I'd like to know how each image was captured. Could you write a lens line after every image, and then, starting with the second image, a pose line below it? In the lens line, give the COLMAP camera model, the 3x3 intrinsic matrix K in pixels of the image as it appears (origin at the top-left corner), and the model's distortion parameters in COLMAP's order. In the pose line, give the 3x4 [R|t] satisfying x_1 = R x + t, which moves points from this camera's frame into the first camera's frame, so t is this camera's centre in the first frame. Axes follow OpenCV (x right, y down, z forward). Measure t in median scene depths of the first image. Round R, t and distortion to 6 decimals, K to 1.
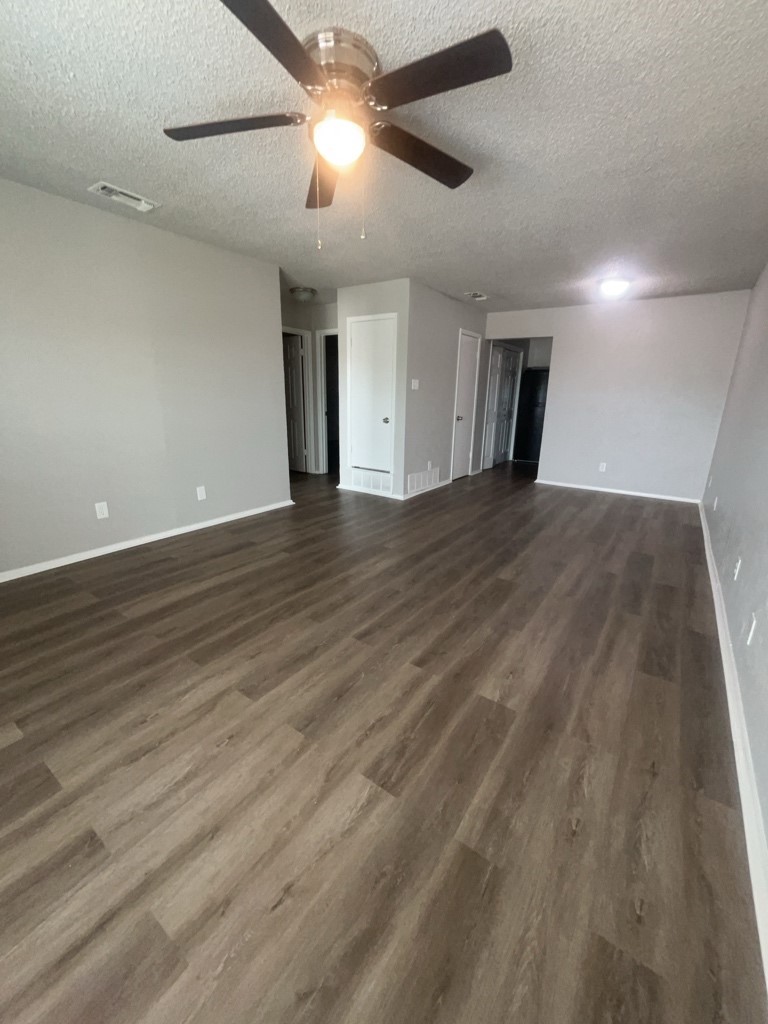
lens RADIAL K [[411.4, 0, 386.0], [0, 411.4, 513.5], [0, 0, 1]] dist [-0.001607, 0.000017]
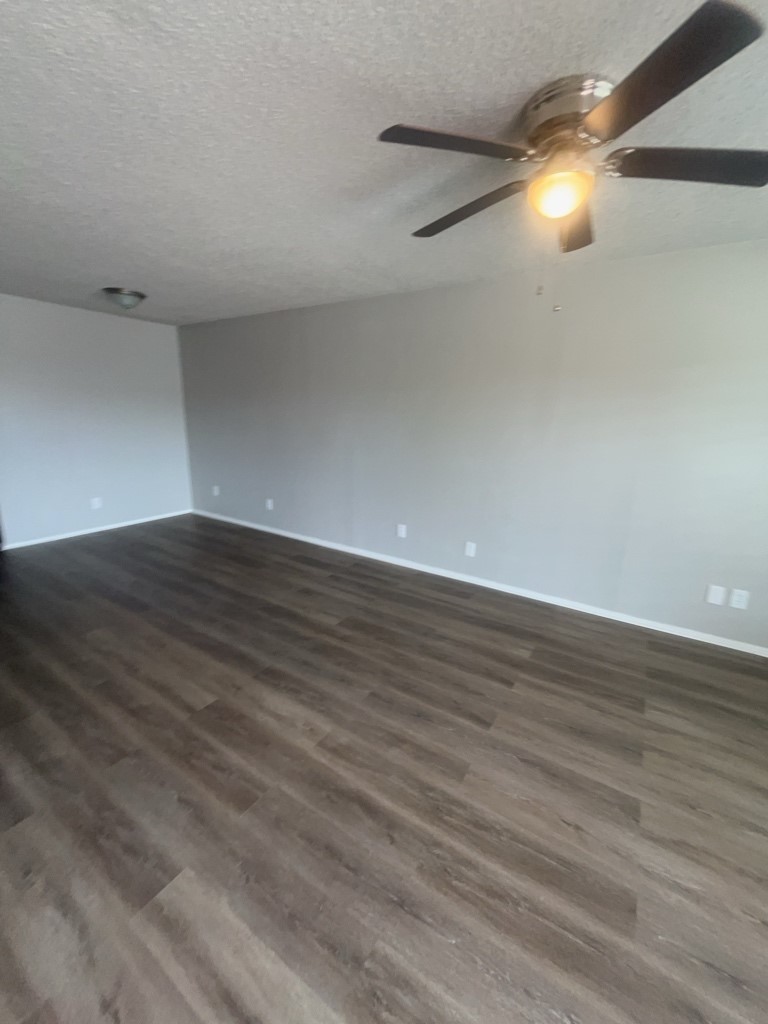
lens RADIAL K [[411.4, 0, 386.0], [0, 411.4, 513.5], [0, 0, 1]] dist [-0.001607, 0.000017]
pose [[-0.041313, -0.259859, 0.964763, -0.775479], [0.252035, 0.931651, 0.261733, -0.402238], [-0.966836, 0.253967, 0.027004, 1.039227]]
